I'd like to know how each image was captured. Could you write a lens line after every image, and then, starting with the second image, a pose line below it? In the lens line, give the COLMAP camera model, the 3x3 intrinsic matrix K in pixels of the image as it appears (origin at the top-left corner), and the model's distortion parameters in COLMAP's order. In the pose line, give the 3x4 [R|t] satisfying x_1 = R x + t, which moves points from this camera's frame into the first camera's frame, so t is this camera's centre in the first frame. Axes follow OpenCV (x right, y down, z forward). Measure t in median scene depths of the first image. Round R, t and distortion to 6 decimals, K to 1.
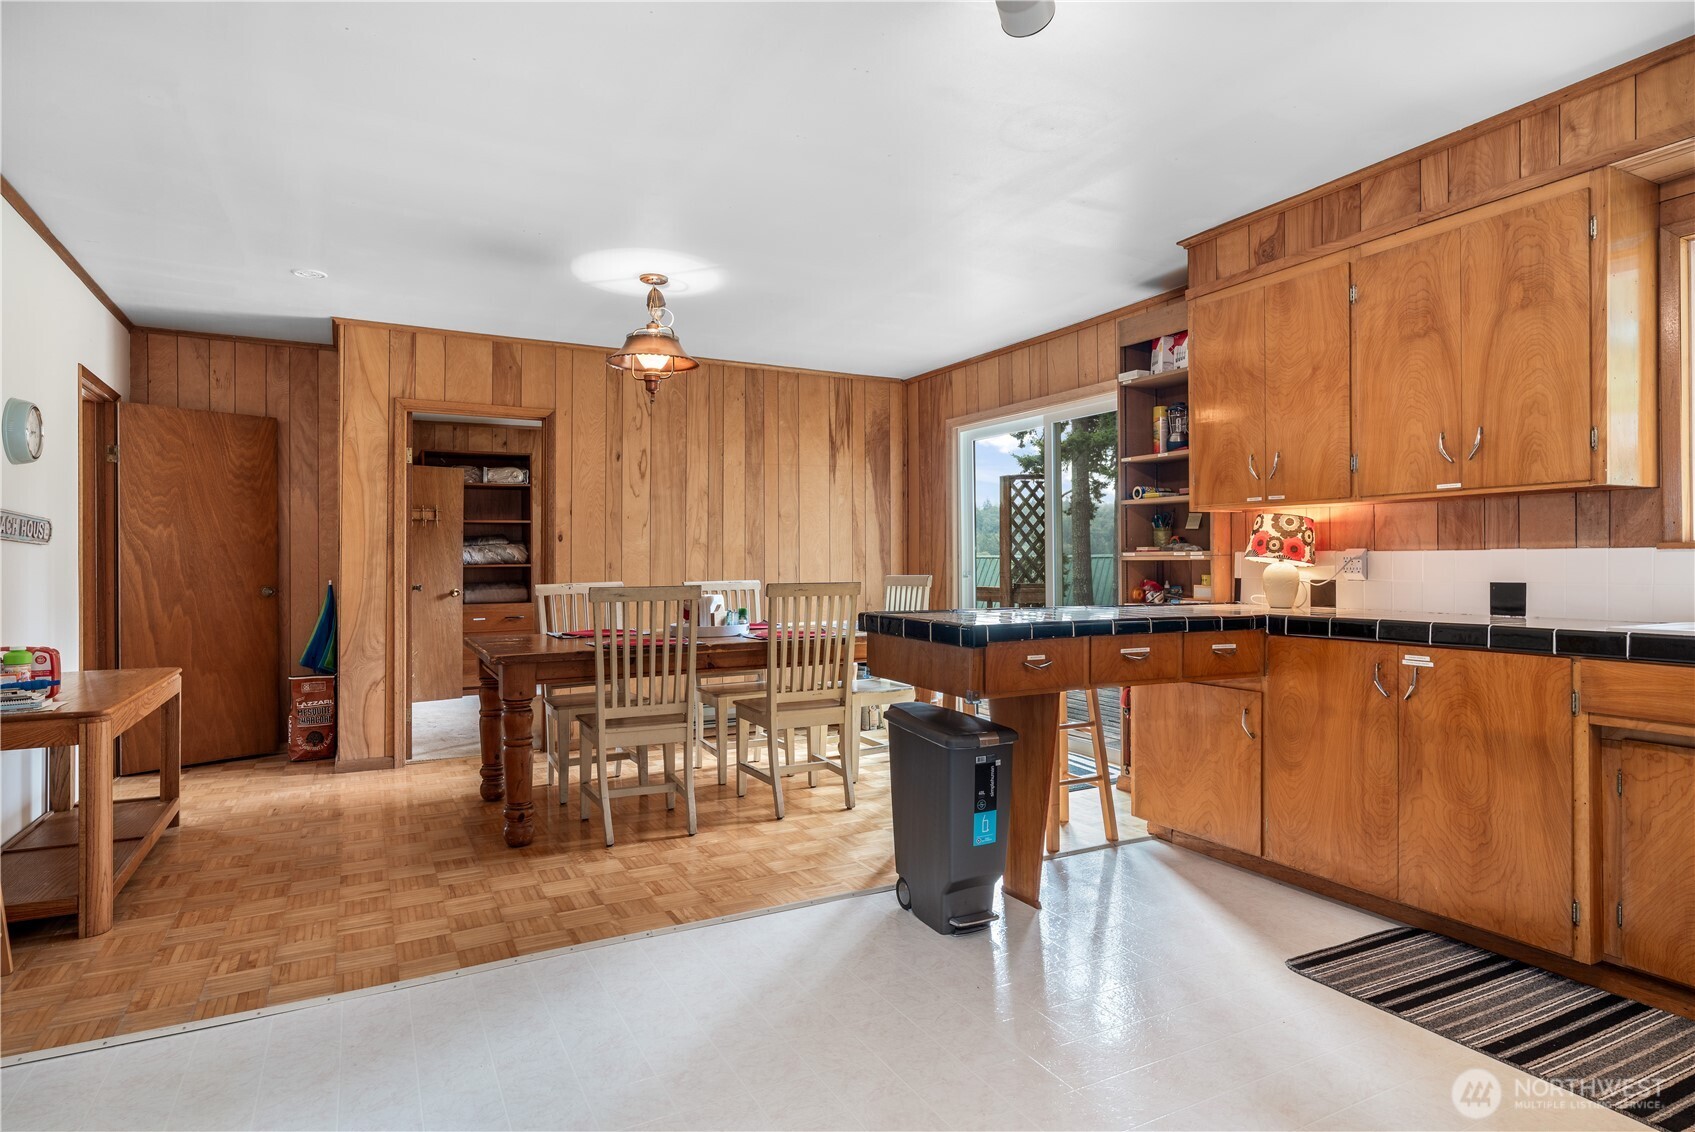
lens RADIAL K [[931.0, 0, 820.5], [0, 931.0, 553.2], [0, 0, 1]] dist [-0.006336, 0.004797]
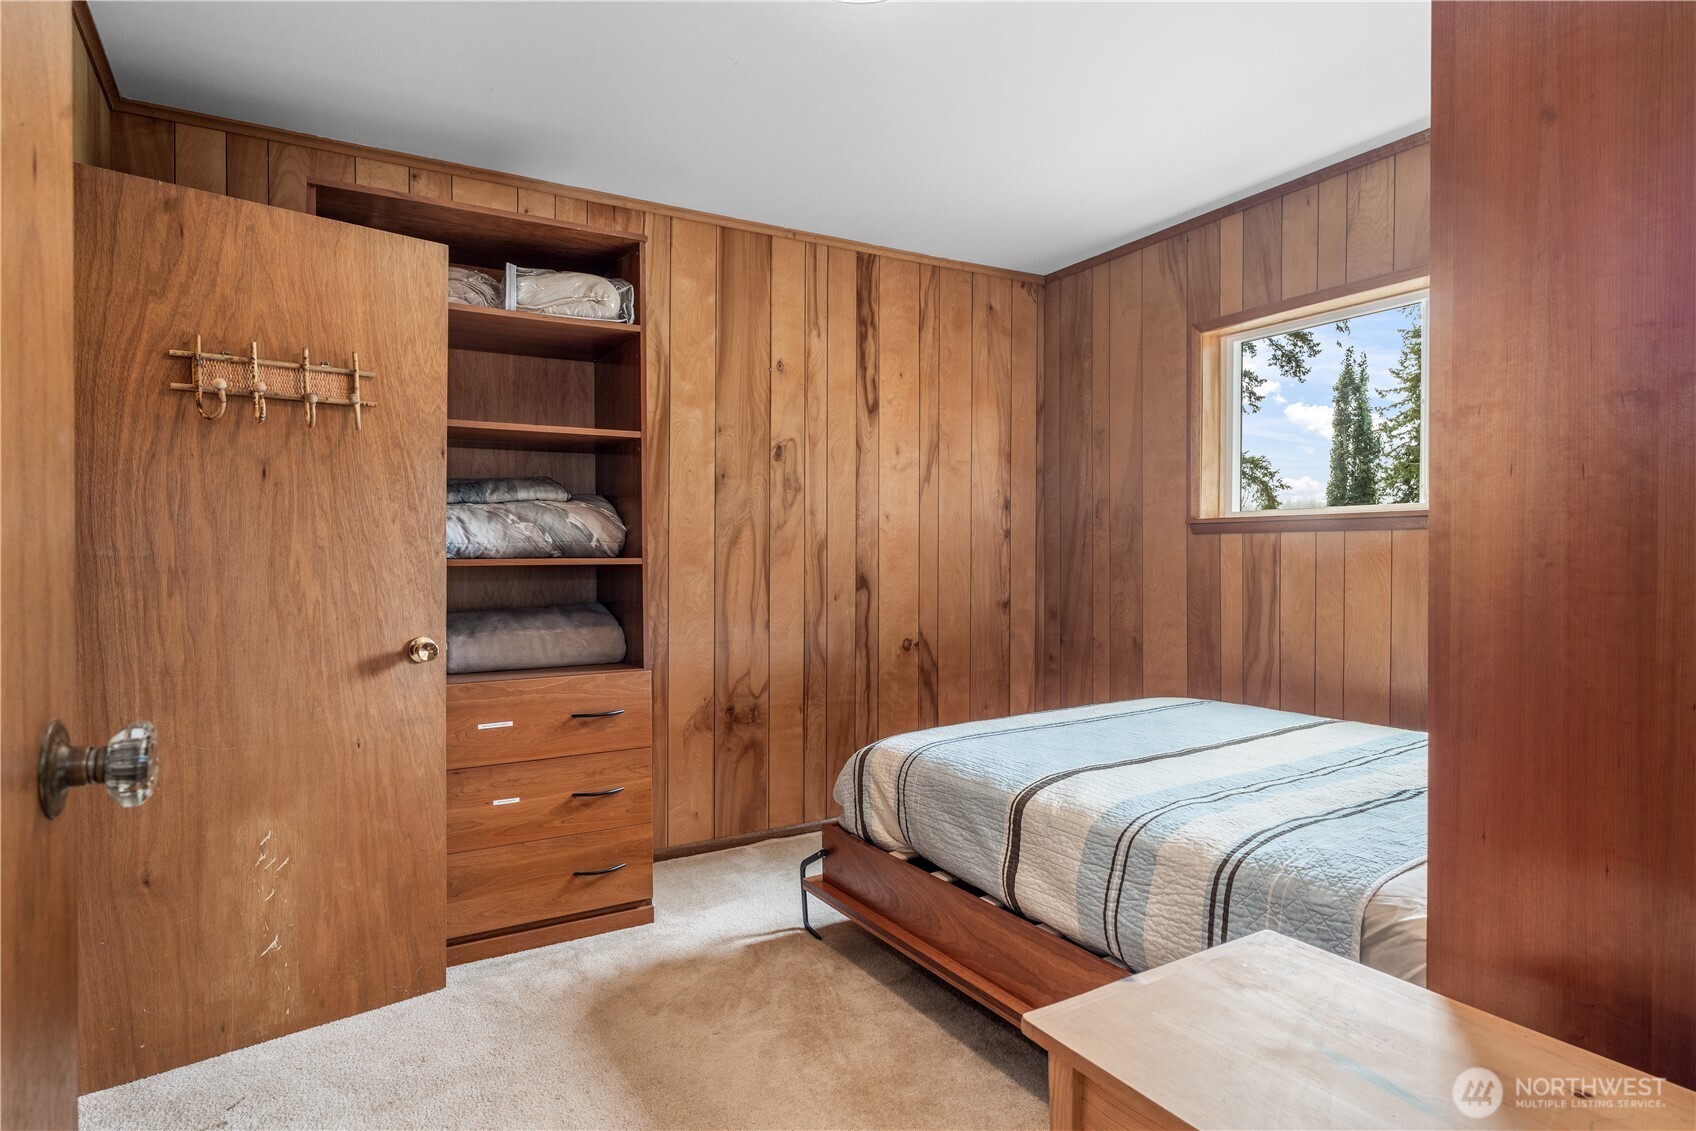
lens RADIAL K [[931.6, 0, 834.1], [0, 931.6, 570.0], [0, 0, 1]] dist [-0.006336, 0.004797]
pose [[0.997844, 0.003504, 0.065543, -0.415617], [-0.004891, 0.999767, 0.021016, 0.013935], [-0.065454, -0.021291, 0.997628, 1.028108]]
